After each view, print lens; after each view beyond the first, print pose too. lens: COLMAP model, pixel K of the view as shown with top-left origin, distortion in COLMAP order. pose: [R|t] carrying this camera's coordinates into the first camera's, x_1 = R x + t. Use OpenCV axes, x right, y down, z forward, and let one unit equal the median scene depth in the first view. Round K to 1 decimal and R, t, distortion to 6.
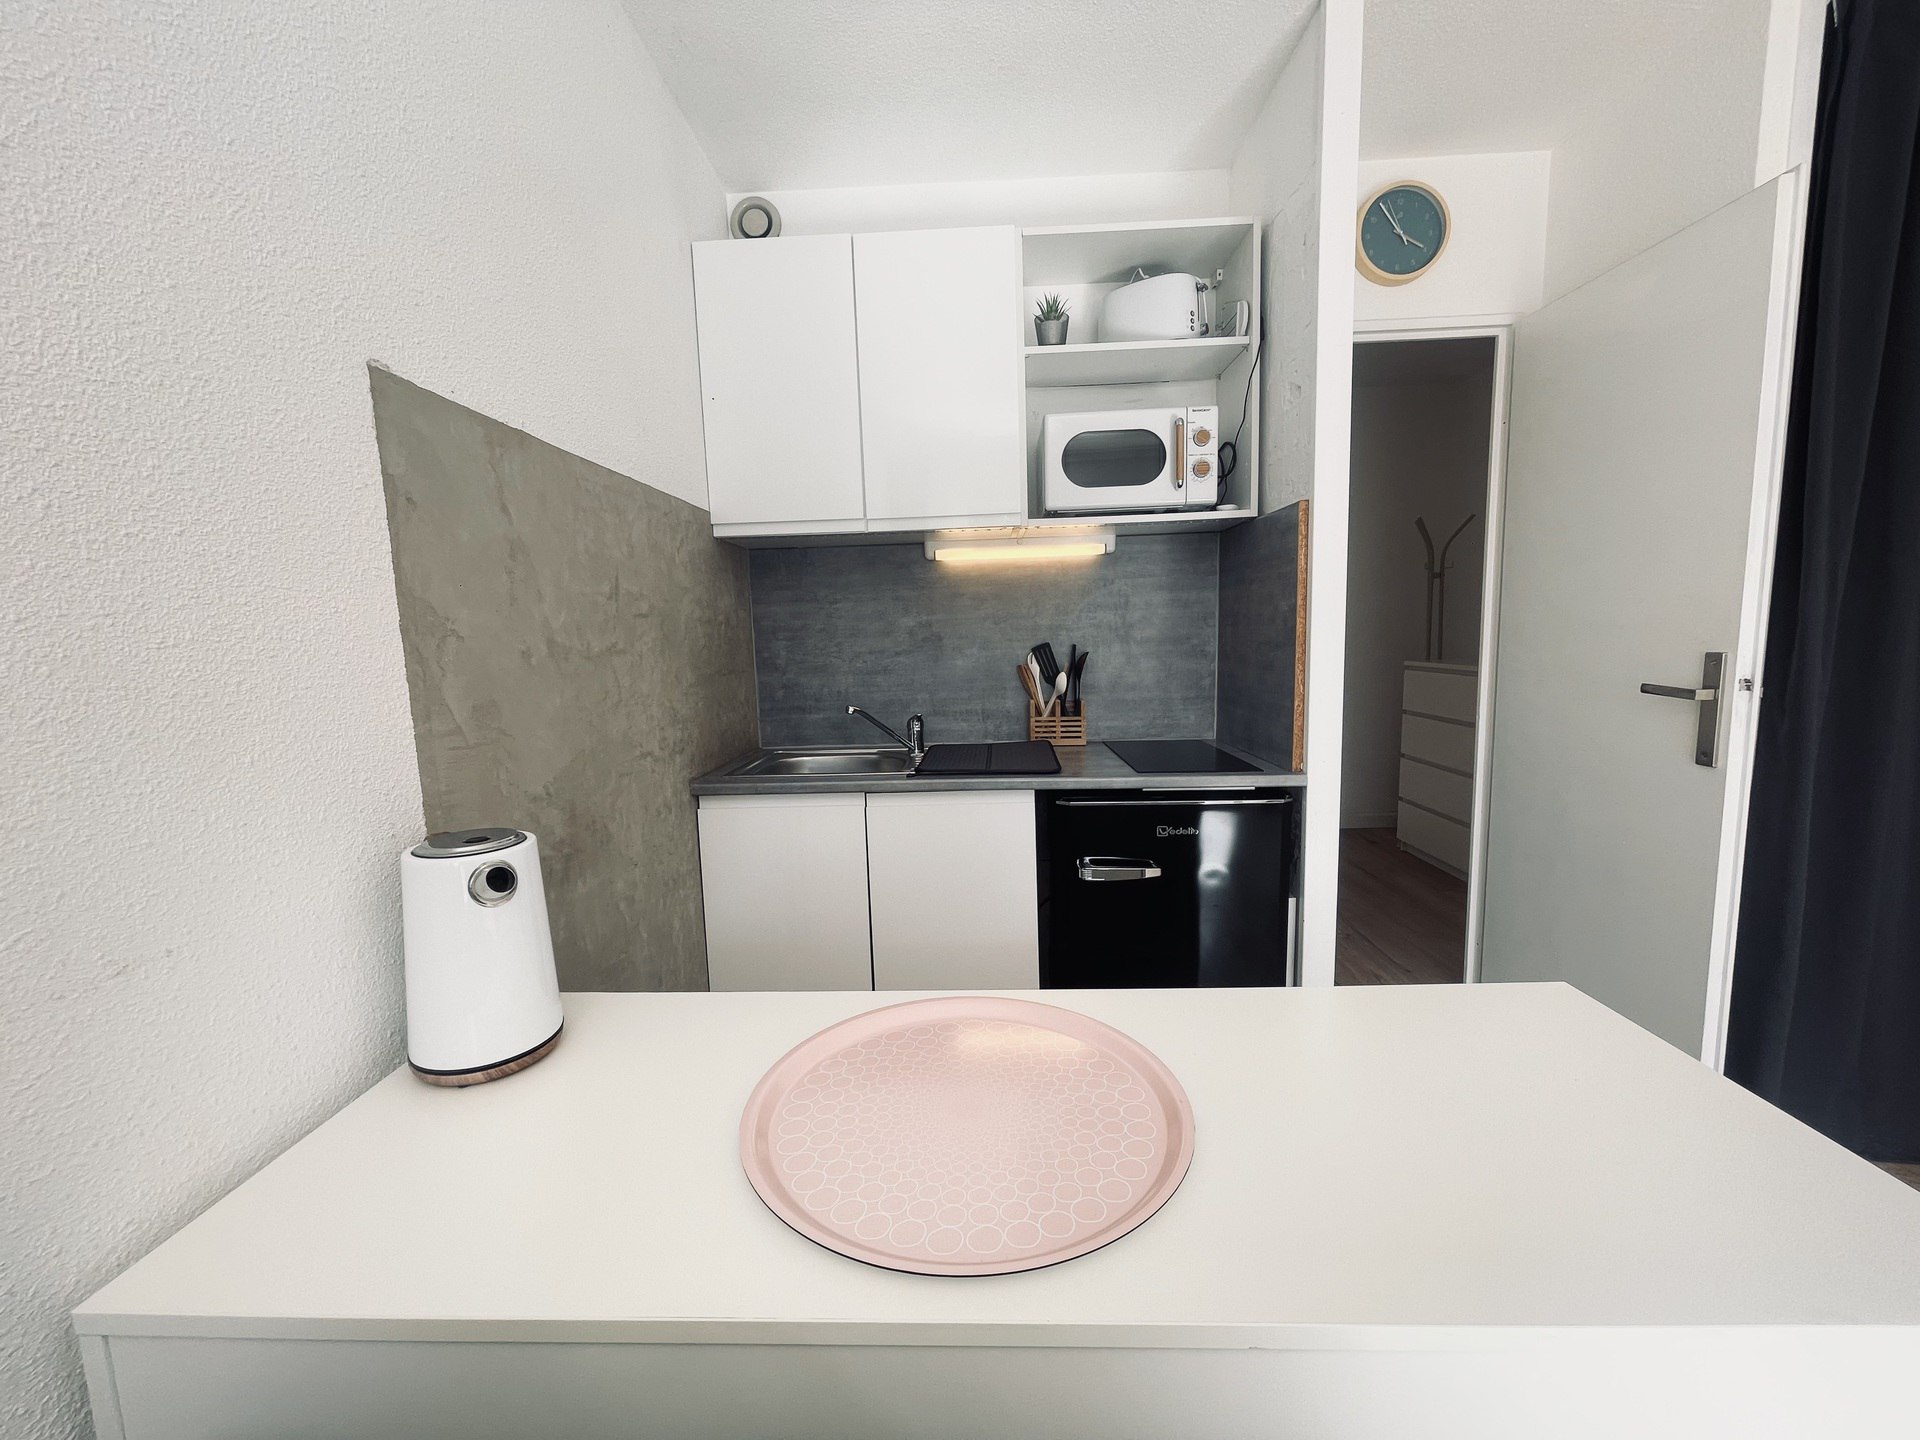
lens RADIAL K [[771.3, 0, 942.3], [0, 771.3, 729.2], [0, 0, 1]] dist [-0.004618, 0.001080]
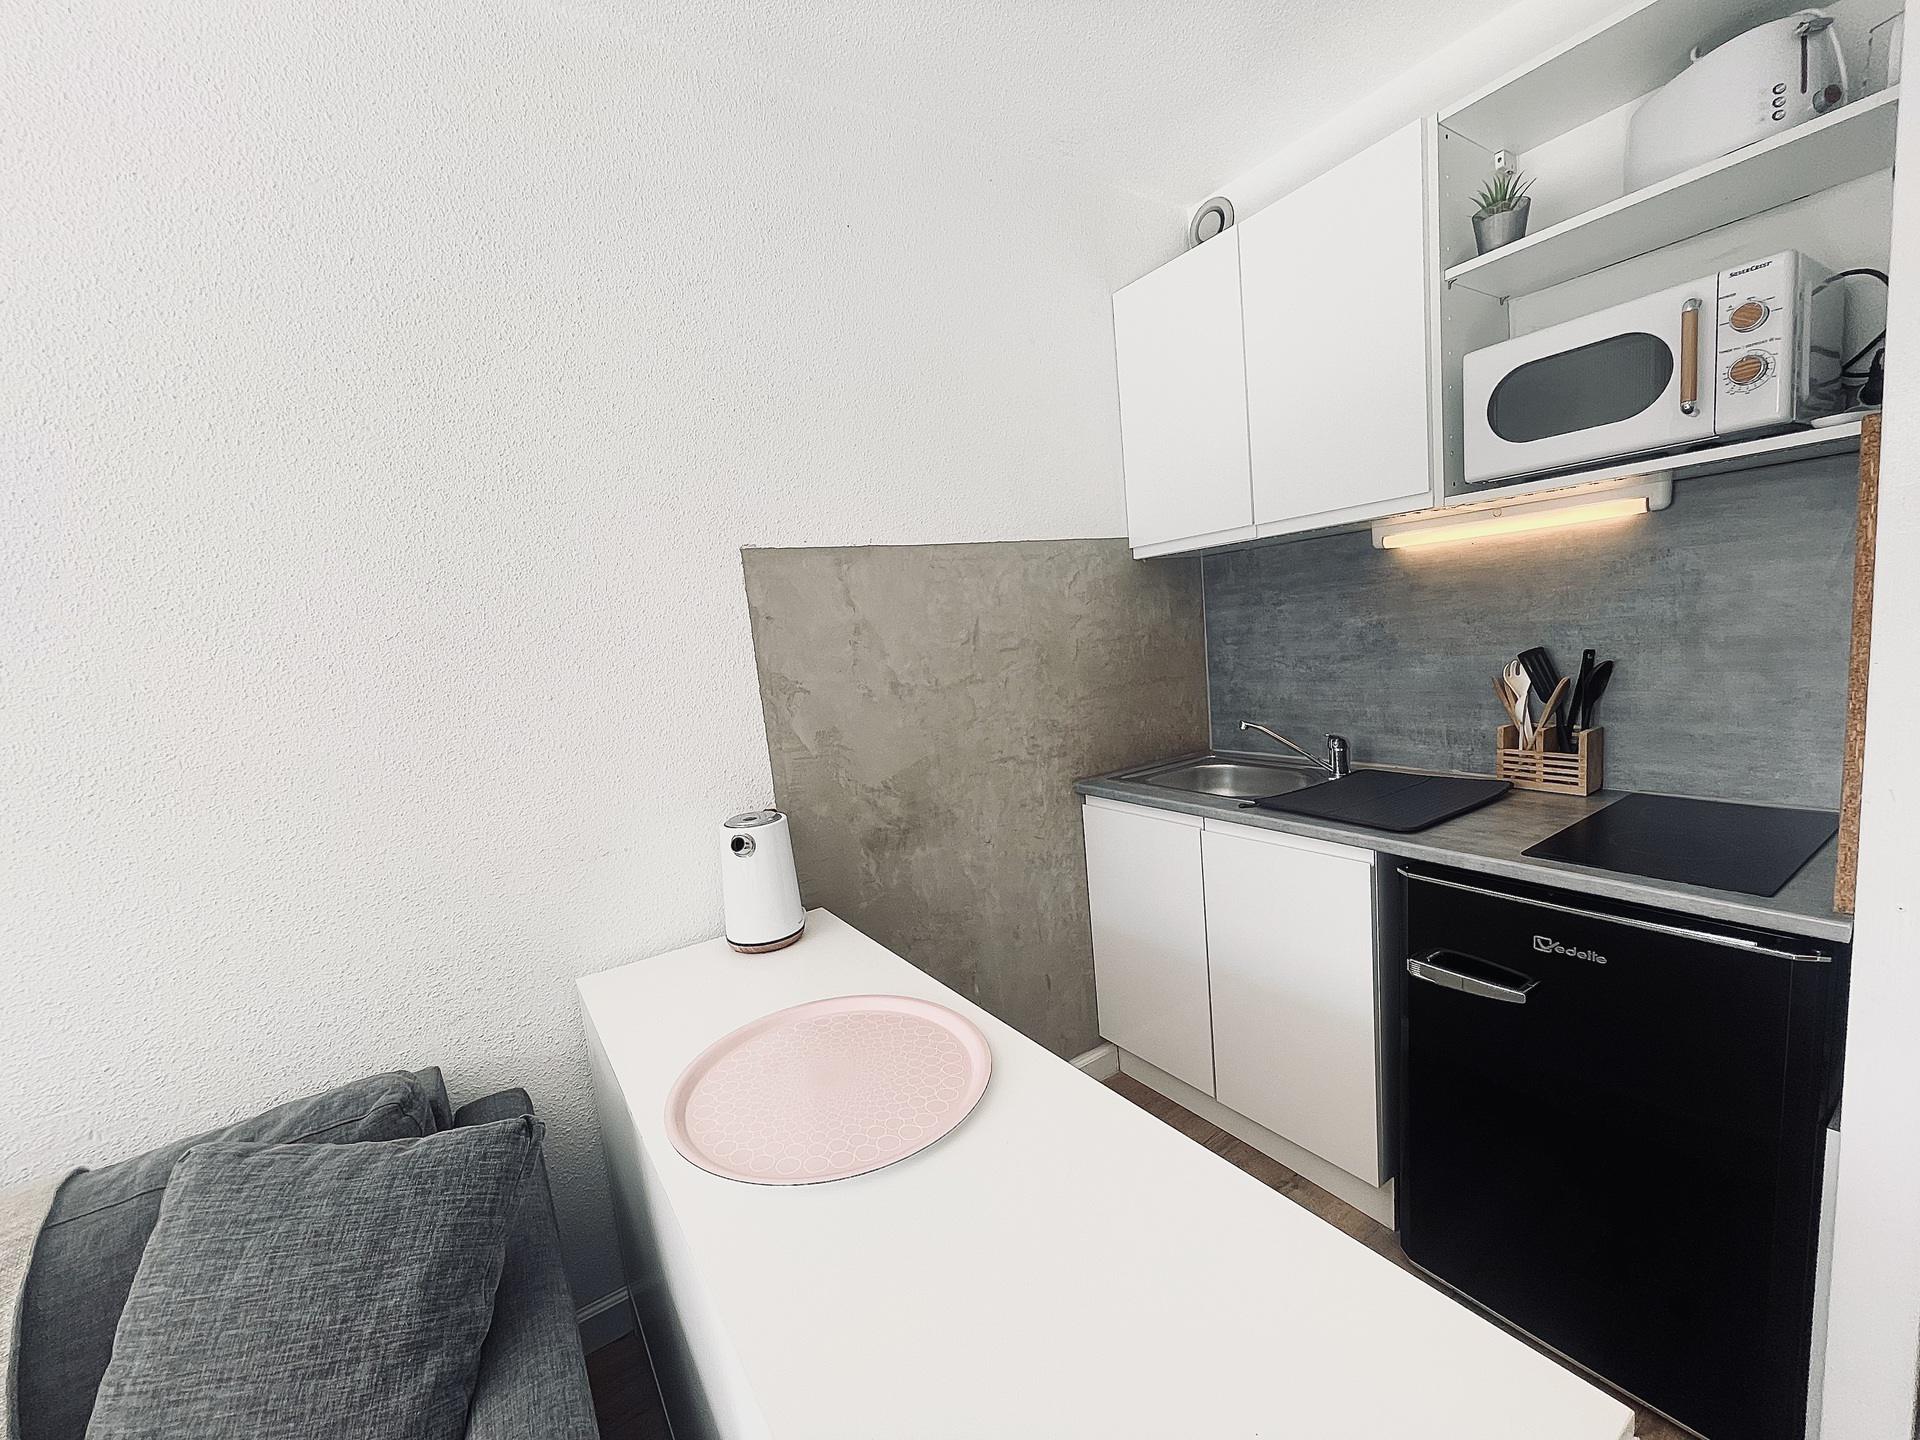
lens RADIAL K [[771.3, 0, 953.3], [0, 771.3, 732.9], [0, 0, 1]] dist [-0.004618, 0.001080]
pose [[0.580176, 0.086841, -0.809849, 0.475589], [-0.023710, 0.995679, 0.089782, -0.098072], [0.814146, -0.032888, 0.579728, 0.151562]]
